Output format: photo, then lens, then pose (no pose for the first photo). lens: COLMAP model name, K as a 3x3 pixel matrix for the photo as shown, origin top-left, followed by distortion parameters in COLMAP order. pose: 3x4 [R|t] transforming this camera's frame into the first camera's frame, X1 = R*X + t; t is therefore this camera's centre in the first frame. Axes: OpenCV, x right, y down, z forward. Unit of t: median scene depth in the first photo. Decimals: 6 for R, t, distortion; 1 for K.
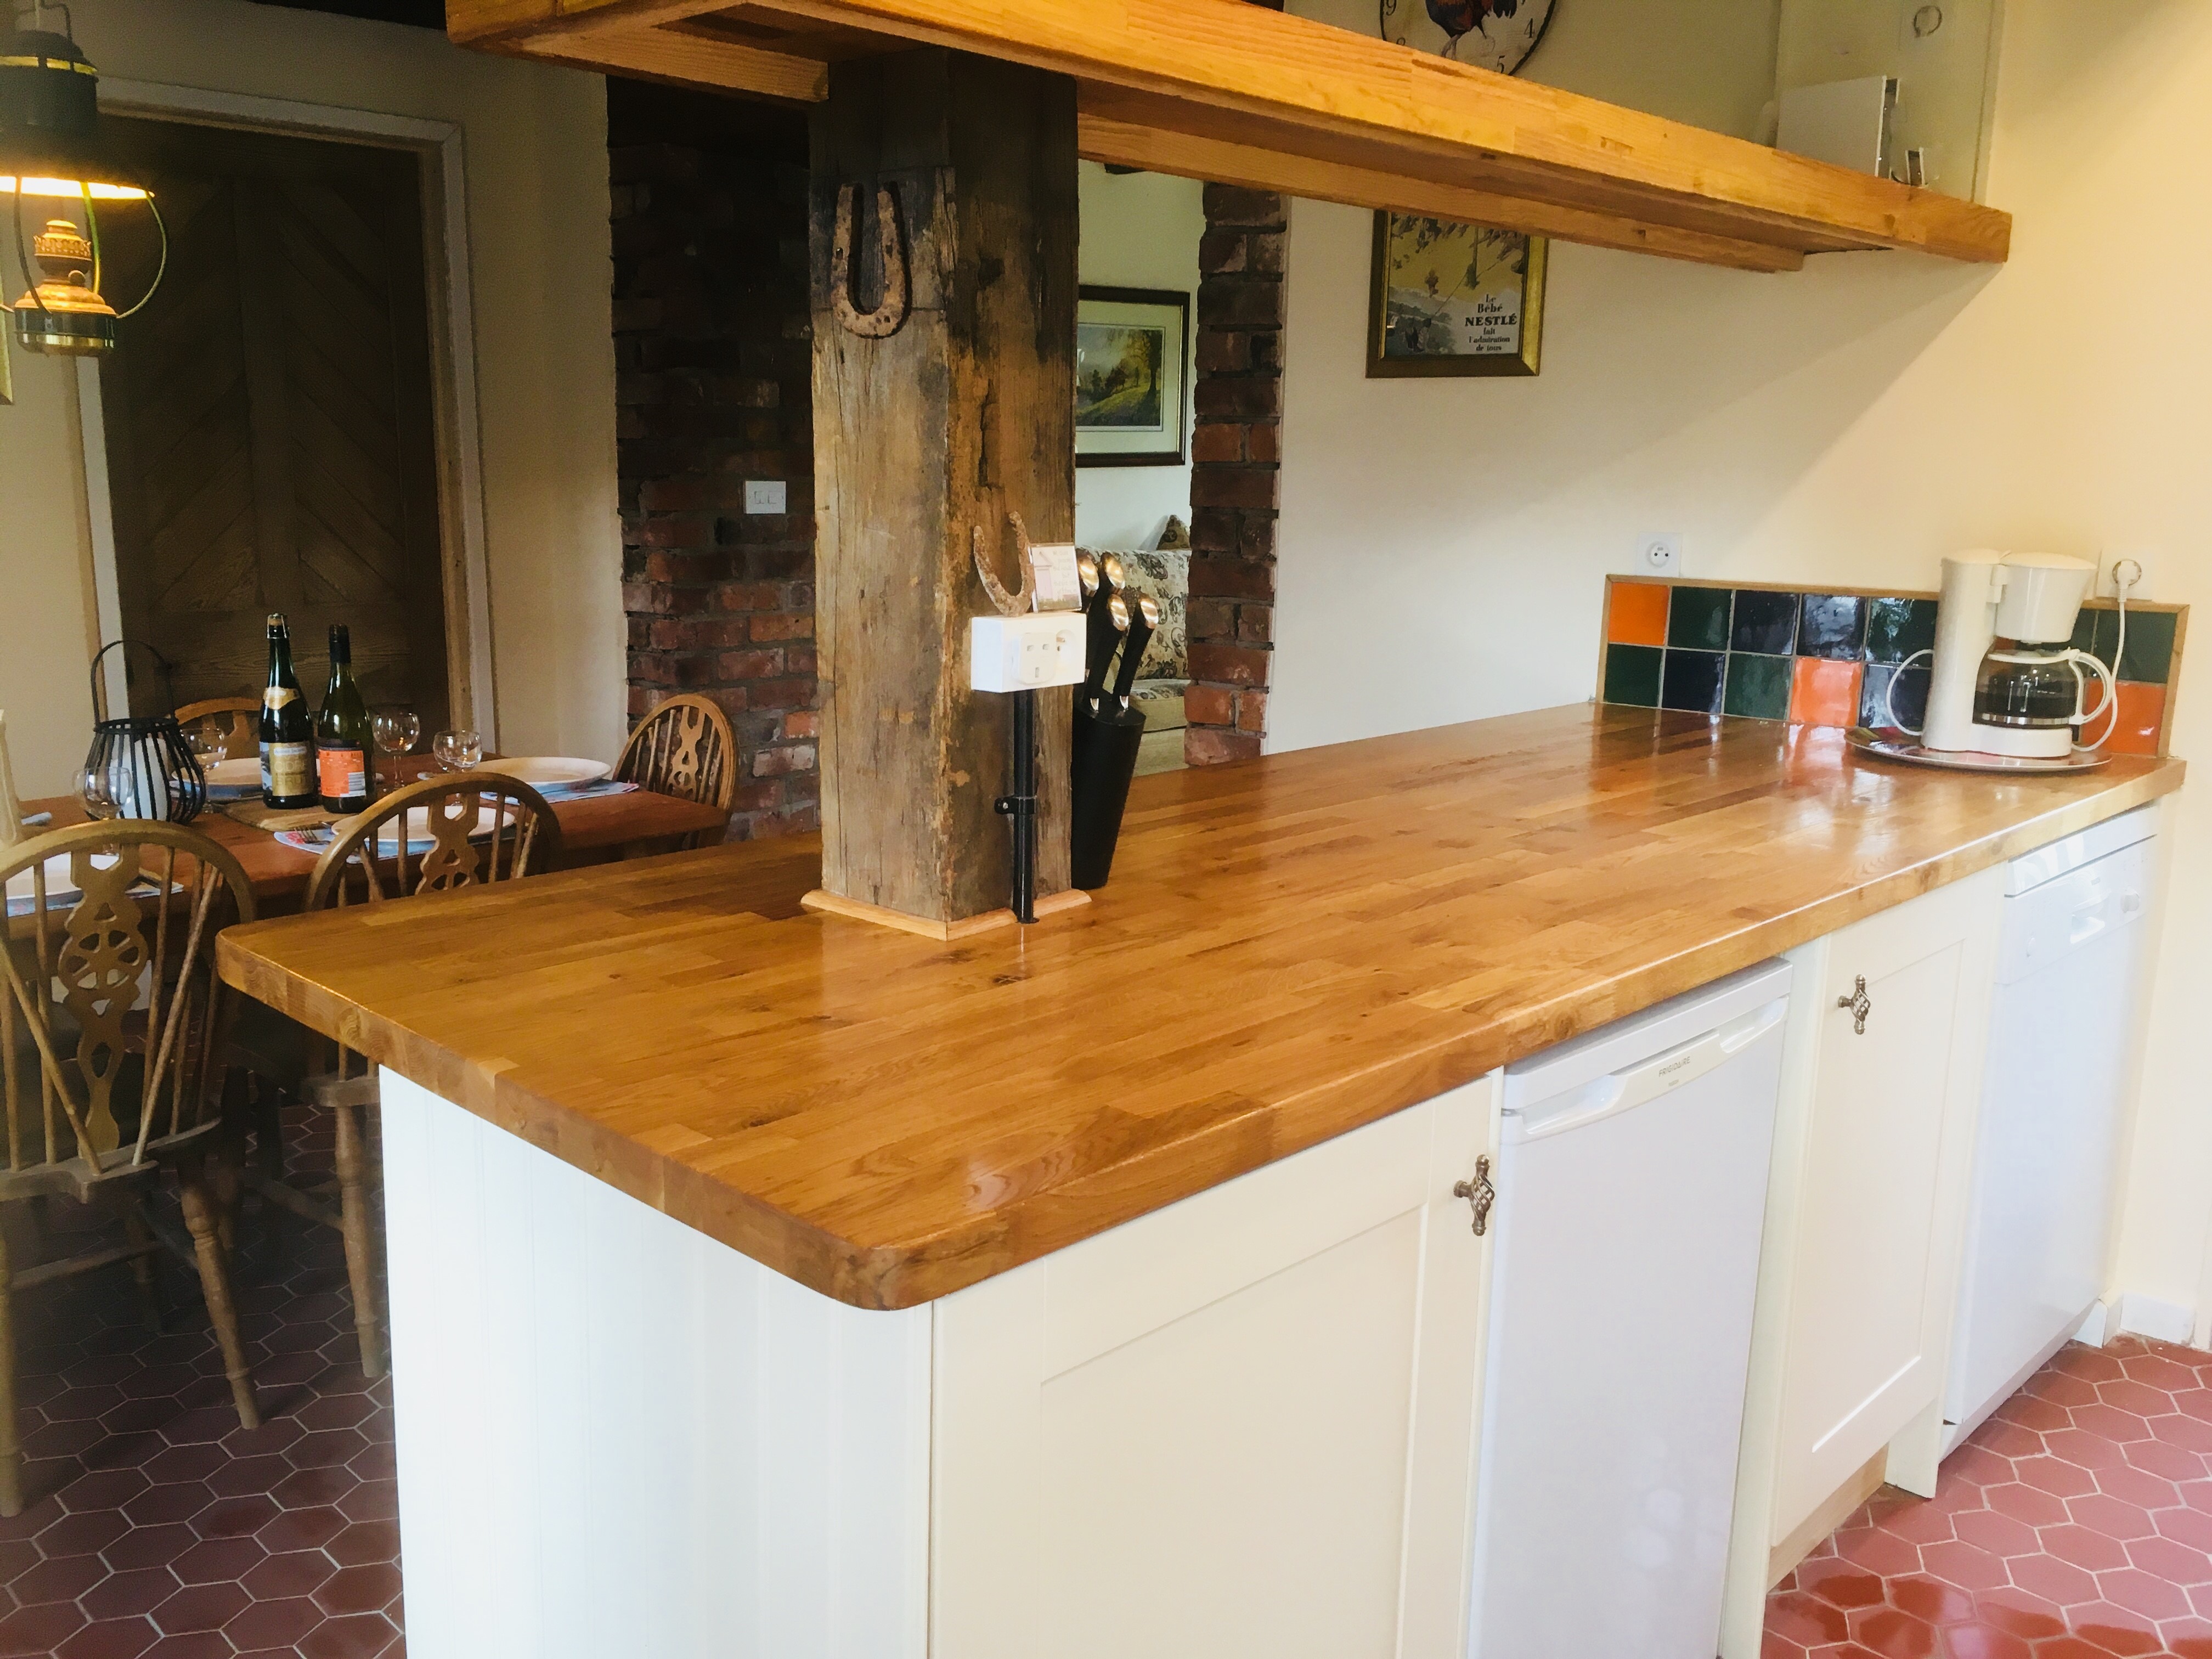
lens RADIAL K [[1884.8, 0, 1106.0], [0, 1884.8, 838.2], [0, 0, 1]] dist [0.006542, -0.013550]
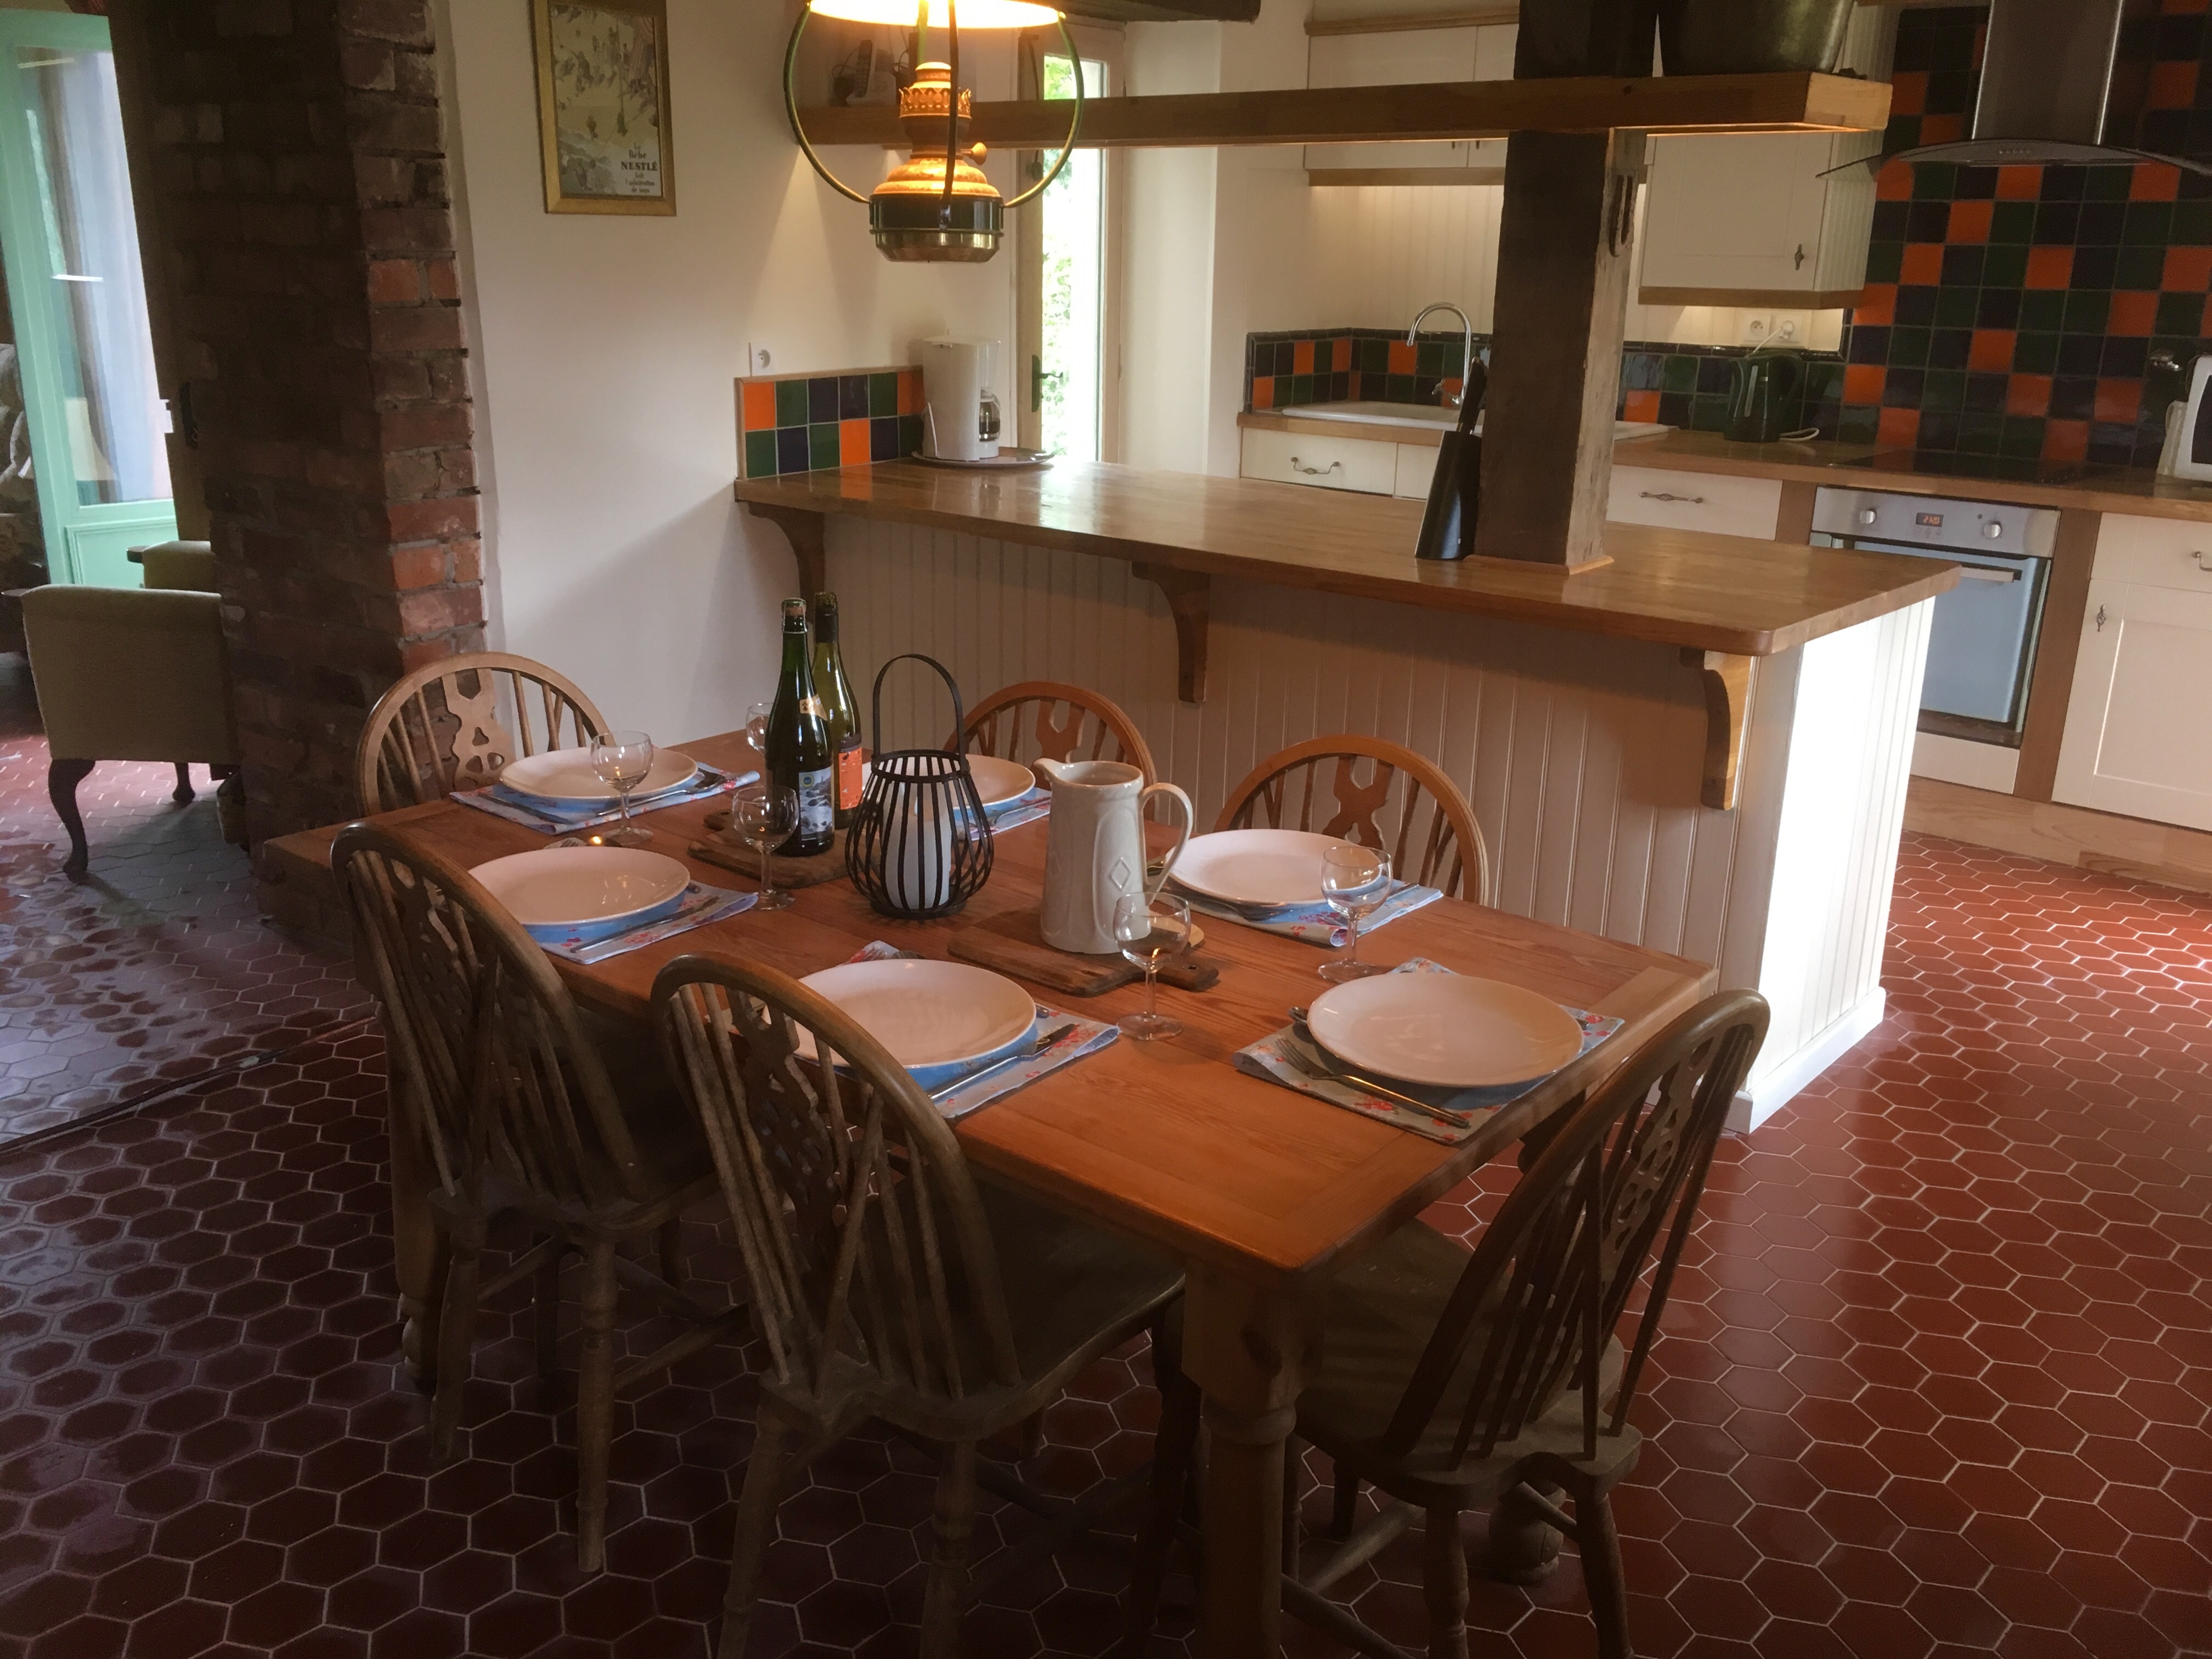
lens RADIAL K [[1884.8, 0, 1108.2], [0, 1884.8, 828.1], [0, 0, 1]] dist [0.006542, -0.013550]
pose [[-0.057644, -0.320277, 0.945568, -1.002698], [0.183004, 0.927705, 0.325383, -0.216767], [-0.981421, 0.191799, 0.005135, 0.772980]]
